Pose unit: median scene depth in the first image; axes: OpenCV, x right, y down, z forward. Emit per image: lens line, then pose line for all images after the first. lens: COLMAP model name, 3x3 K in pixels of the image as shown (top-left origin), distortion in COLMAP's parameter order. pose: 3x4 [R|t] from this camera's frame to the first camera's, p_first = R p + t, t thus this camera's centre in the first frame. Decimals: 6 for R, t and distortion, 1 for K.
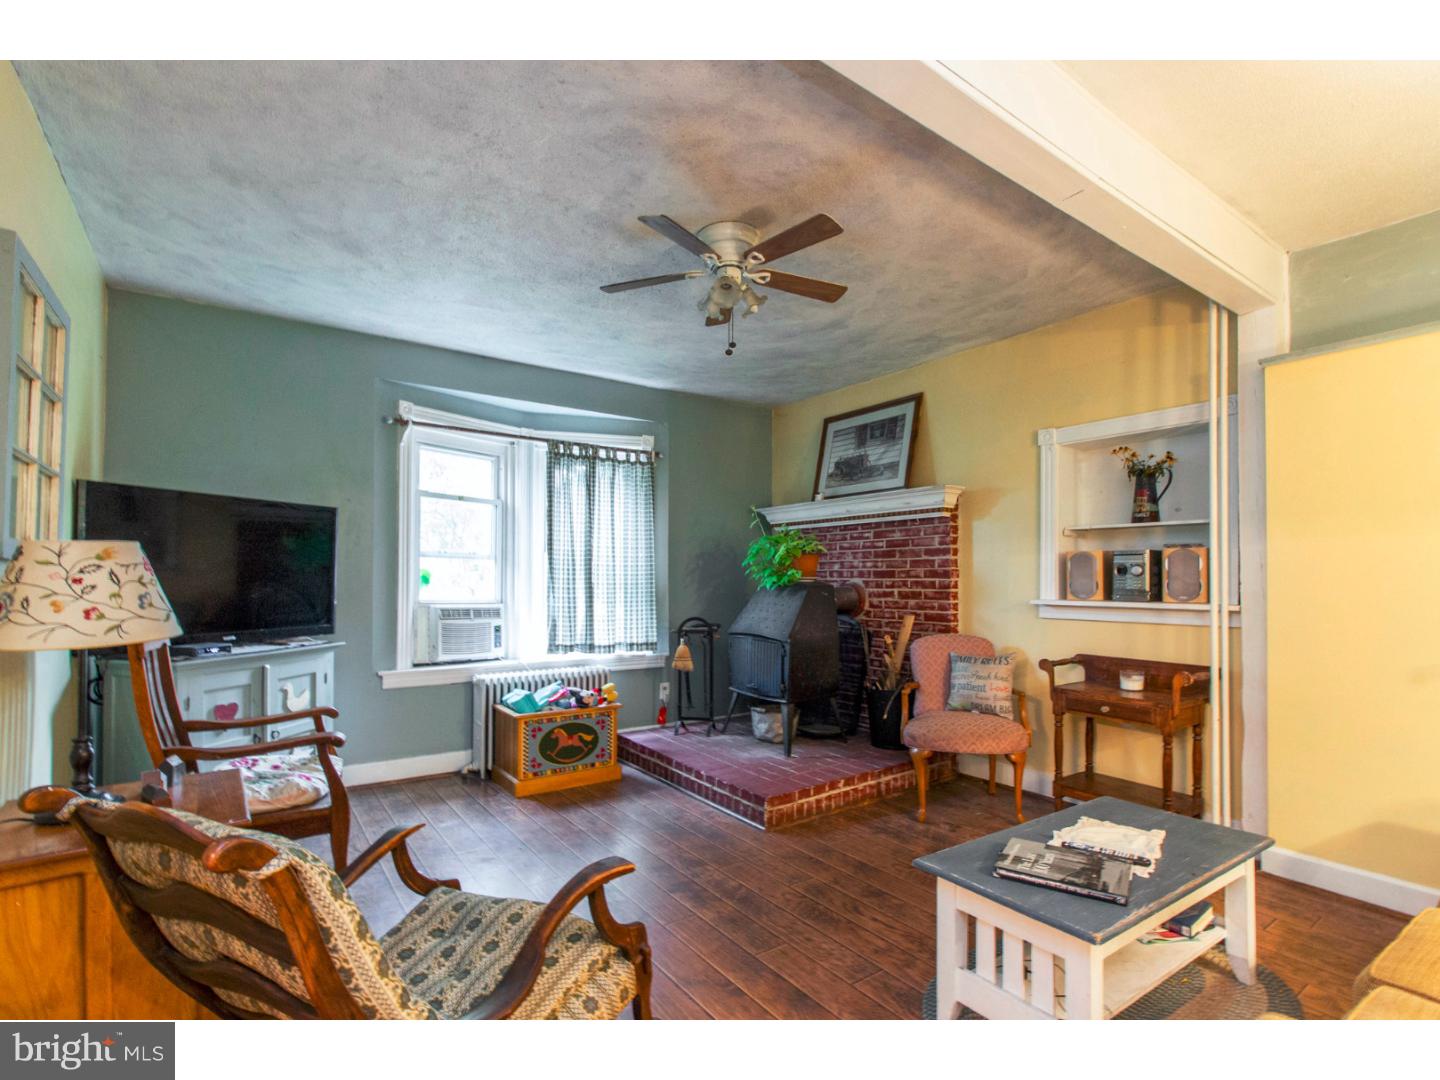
lens RADIAL K [[667.6, 0, 714.8], [0, 667.6, 573.1], [0, 0, 1]] dist [-0.000734, -0.000335]
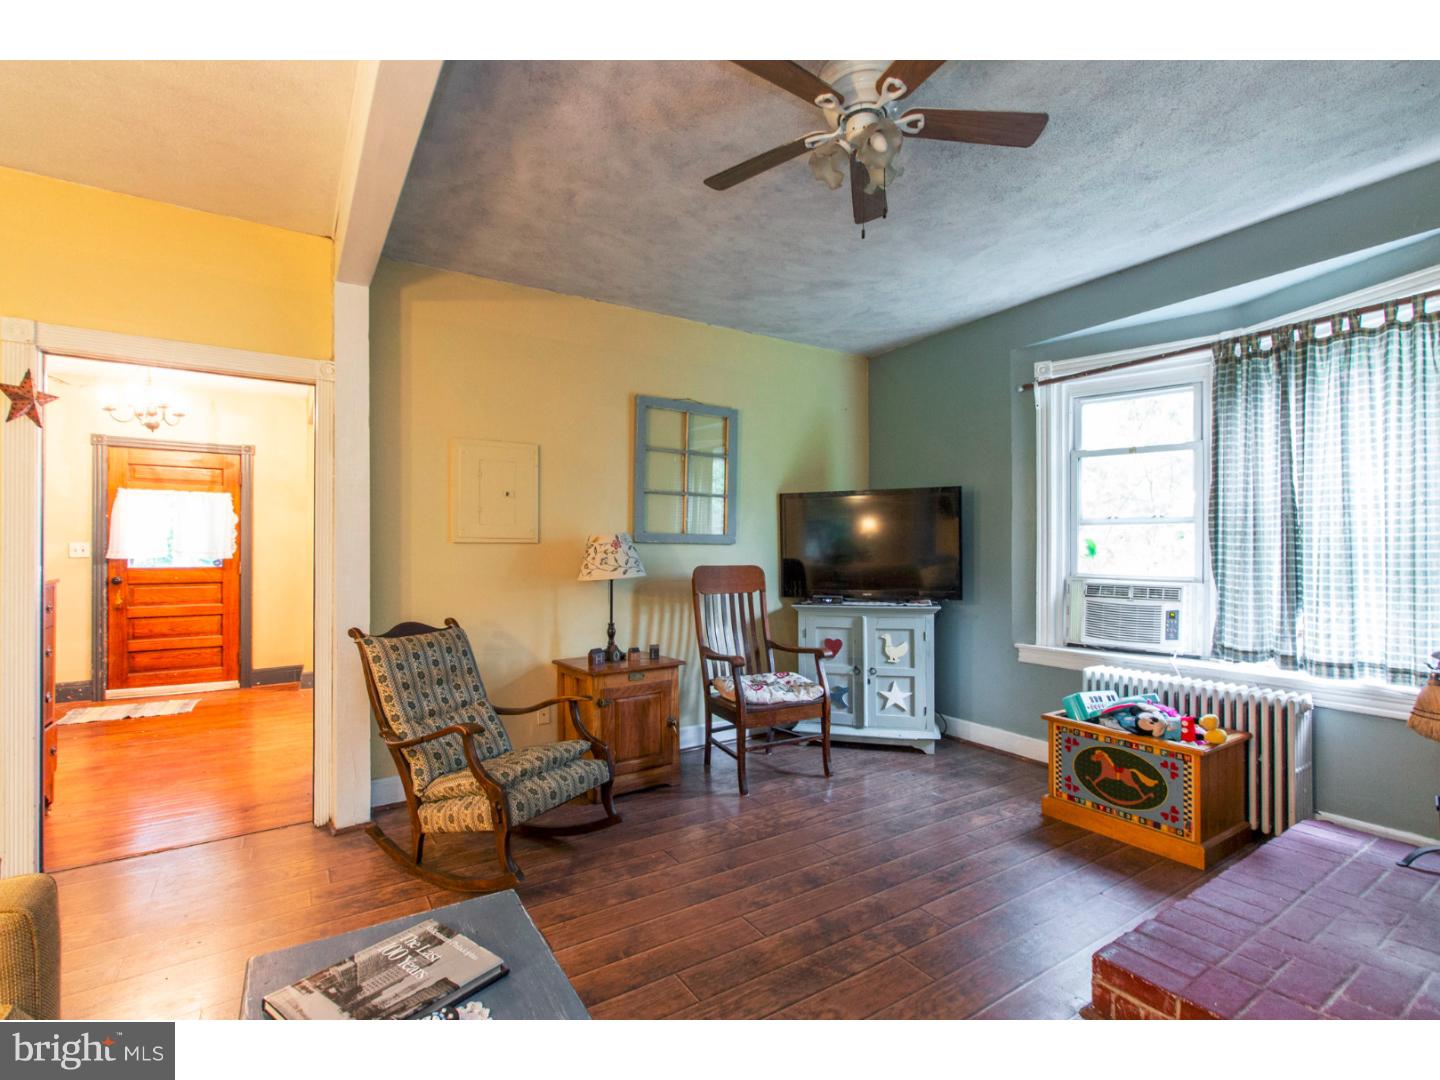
lens RADIAL K [[667.6, 0, 716.3], [0, 667.6, 546.5], [0, 0, 1]] dist [-0.000559, -0.000606]
pose [[-0.037985, -0.013687, -0.999185, 0.515836], [0.011980, 0.999828, -0.014152, 0.012121], [0.999206, -0.012508, -0.037815, 0.596606]]
